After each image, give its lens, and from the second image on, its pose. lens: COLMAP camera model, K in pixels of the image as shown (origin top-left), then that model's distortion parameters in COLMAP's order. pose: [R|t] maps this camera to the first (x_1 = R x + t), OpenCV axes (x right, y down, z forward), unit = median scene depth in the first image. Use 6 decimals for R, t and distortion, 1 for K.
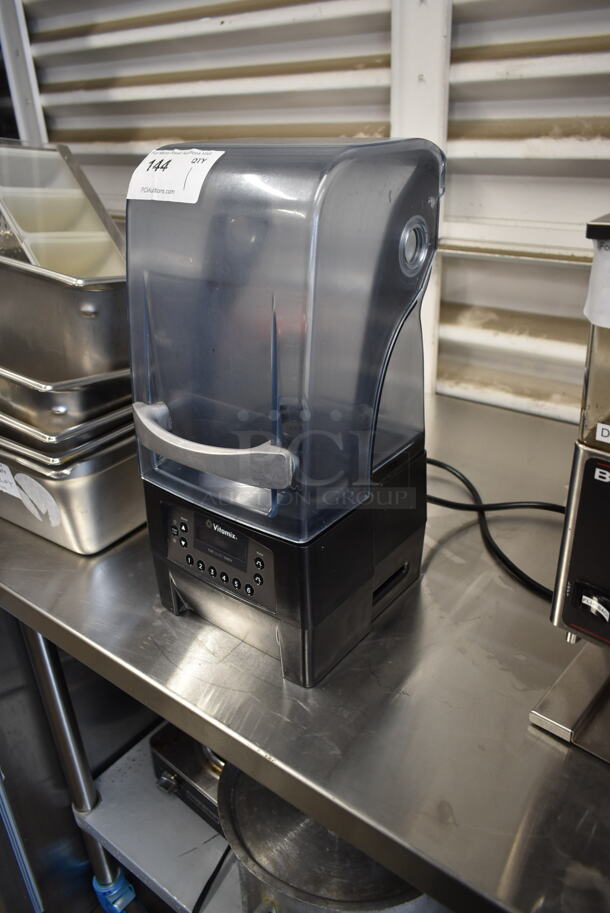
lens RADIAL K [[694.8, 0, 305.0], [0, 694.8, 456.5], [0, 0, 1]] dist [-0.007450, -0.004605]
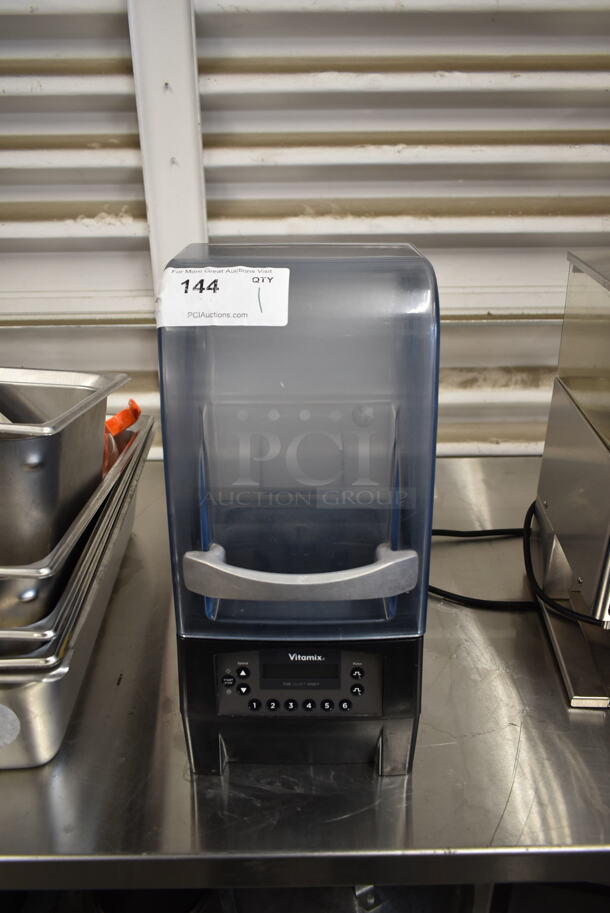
lens RADIAL K [[694.8, 0, 305.0], [0, 694.8, 456.5], [0, 0, 1]] dist [-0.007450, -0.004605]
pose [[0.783113, -0.228085, 0.578543, -0.484573], [0.261119, 0.964930, 0.026965, -0.144509], [-0.564404, 0.129952, 0.815206, 0.167755]]
